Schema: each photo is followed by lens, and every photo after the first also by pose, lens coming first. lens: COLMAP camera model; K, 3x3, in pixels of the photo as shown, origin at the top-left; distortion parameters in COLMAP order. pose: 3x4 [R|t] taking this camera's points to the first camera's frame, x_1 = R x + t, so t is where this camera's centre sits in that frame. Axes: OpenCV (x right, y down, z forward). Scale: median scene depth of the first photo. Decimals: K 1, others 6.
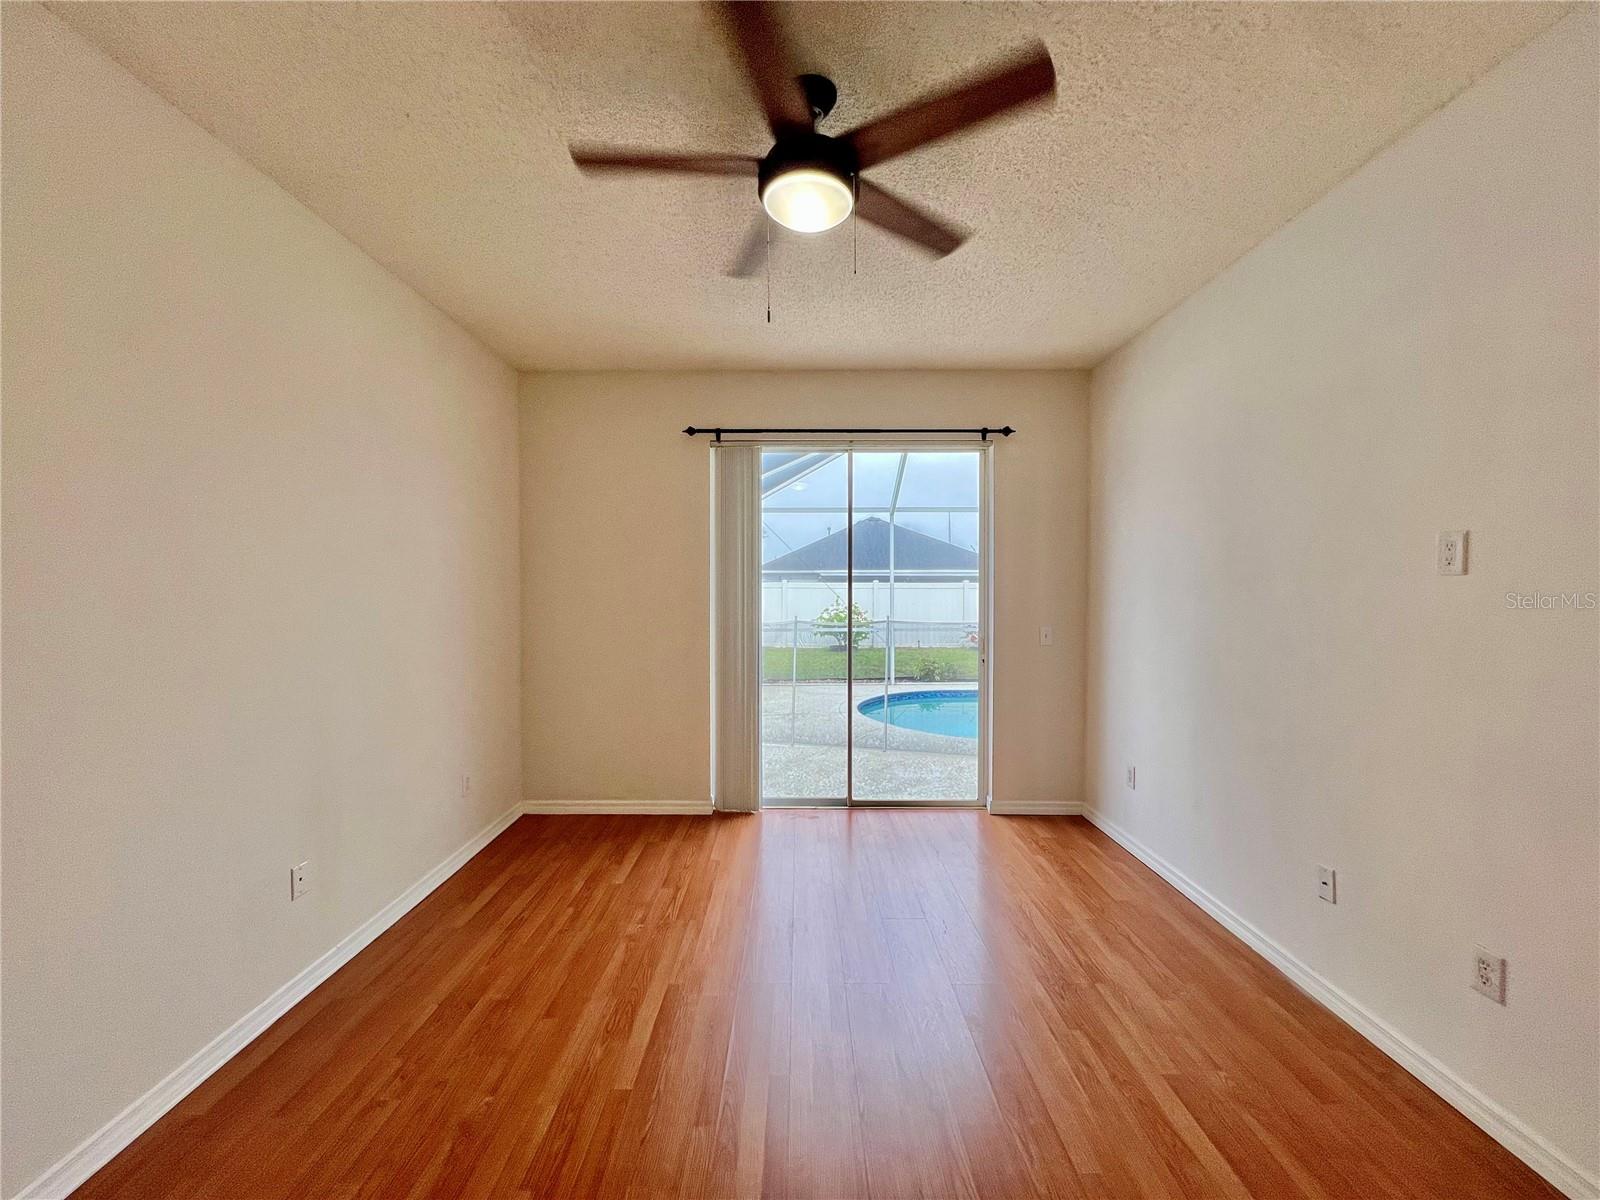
lens RADIAL K [[636.4, 0, 795.4], [0, 636.4, 597.7], [0, 0, 1]] dist [0.001813, -0.000130]
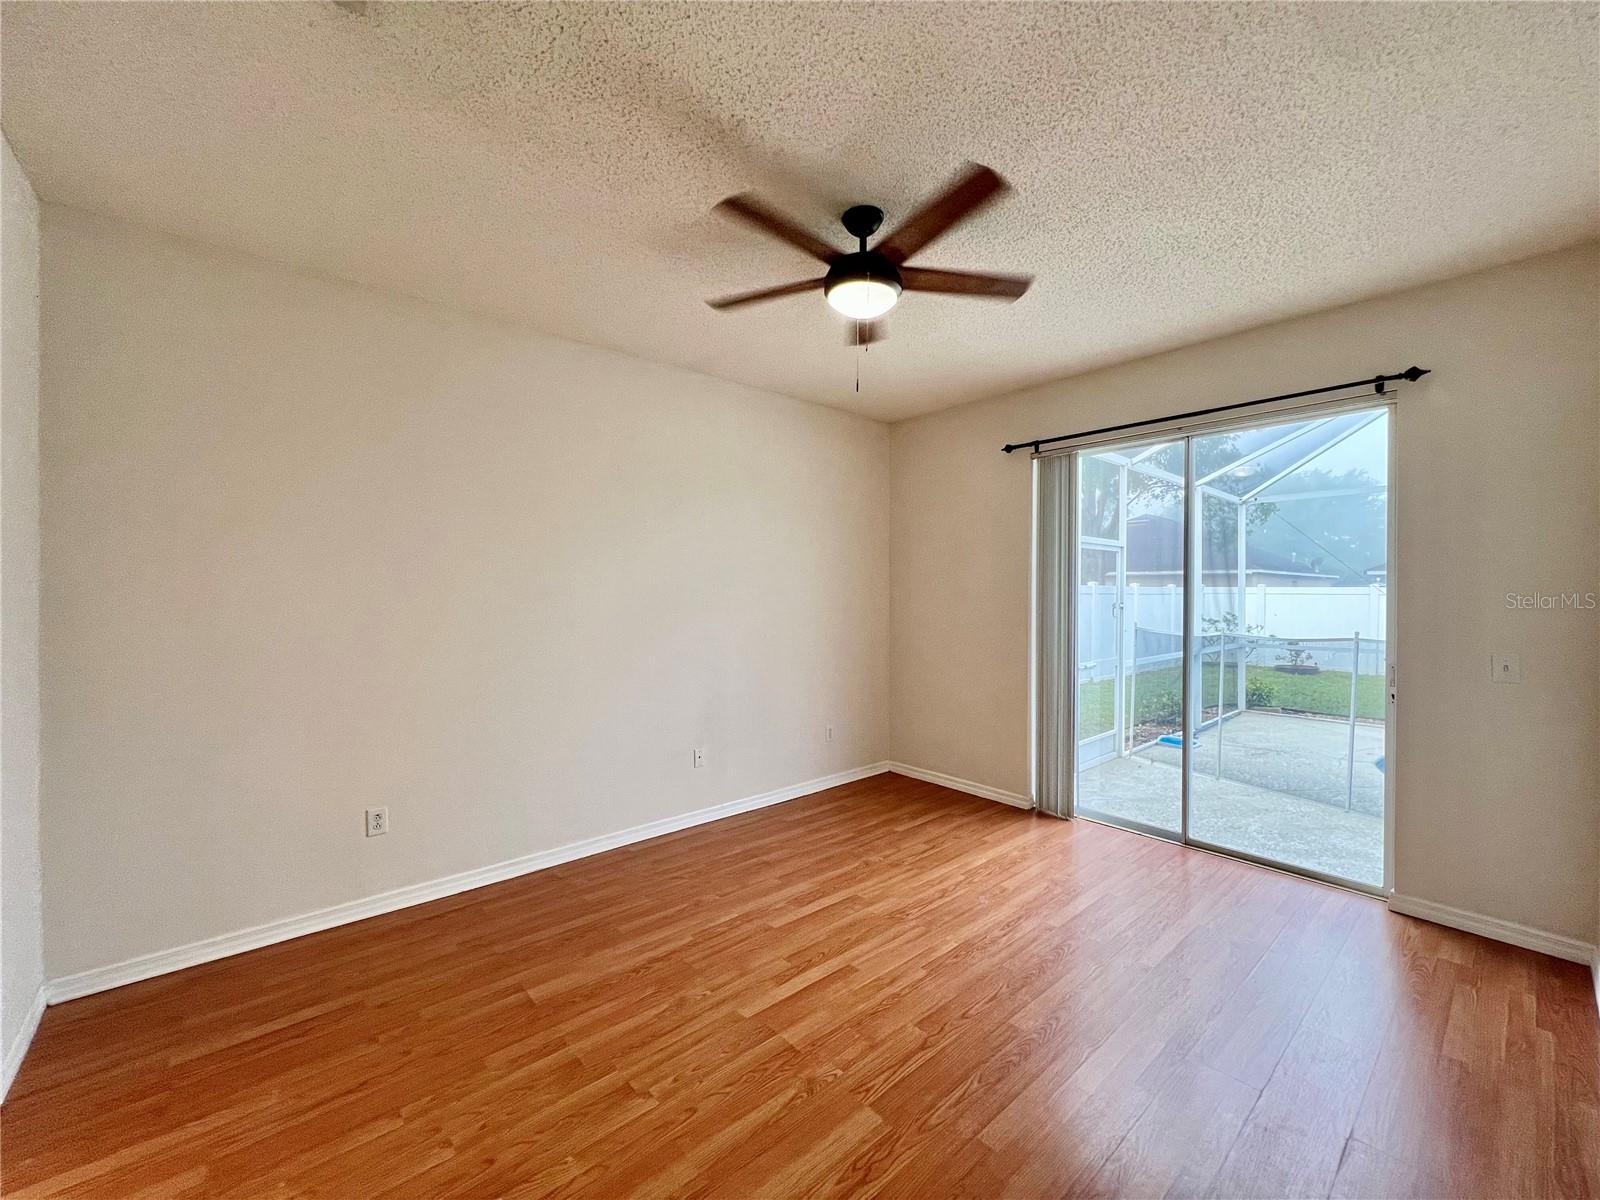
lens RADIAL K [[636.4, 0, 795.4], [0, 636.4, 597.7], [0, 0, 1]] dist [0.001813, -0.000130]
pose [[0.660391, 0.008399, -0.750875, 0.403545], [-0.014728, 0.999890, -0.001769, -0.001010], [0.750777, 0.012228, 0.660442, 0.016811]]
